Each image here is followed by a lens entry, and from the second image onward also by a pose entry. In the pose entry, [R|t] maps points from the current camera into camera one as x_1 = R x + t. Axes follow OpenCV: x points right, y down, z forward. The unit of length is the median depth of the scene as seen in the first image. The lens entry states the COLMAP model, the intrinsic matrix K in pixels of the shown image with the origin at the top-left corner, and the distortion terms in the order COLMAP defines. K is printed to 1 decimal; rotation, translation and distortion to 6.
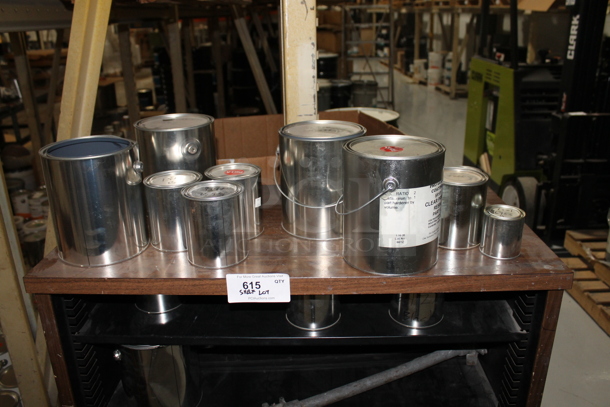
lens RADIAL K [[516.5, 0, 305.0], [0, 516.5, 203.5], [0, 0, 1]] dist [-0.167770, 0.143720]
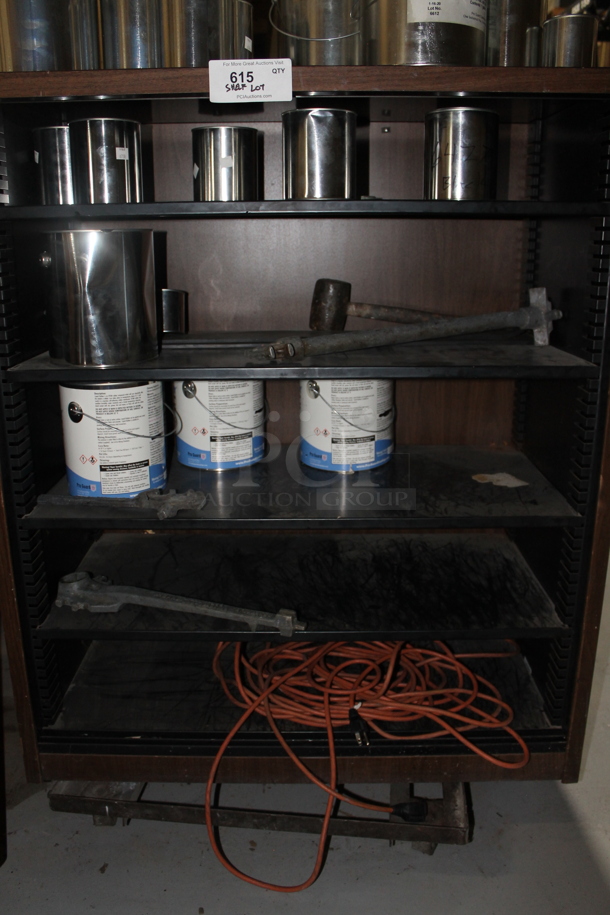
lens RADIAL K [[774.7, 0, 301.0], [0, 774.7, 454.4], [0, 0, 1]] dist [-0.167770, 0.143720]
pose [[0.999898, 0.004828, 0.013436, -0.027941], [-0.003864, 0.997480, -0.070839, 0.793091], [-0.013744, 0.070780, 0.997397, -0.071890]]
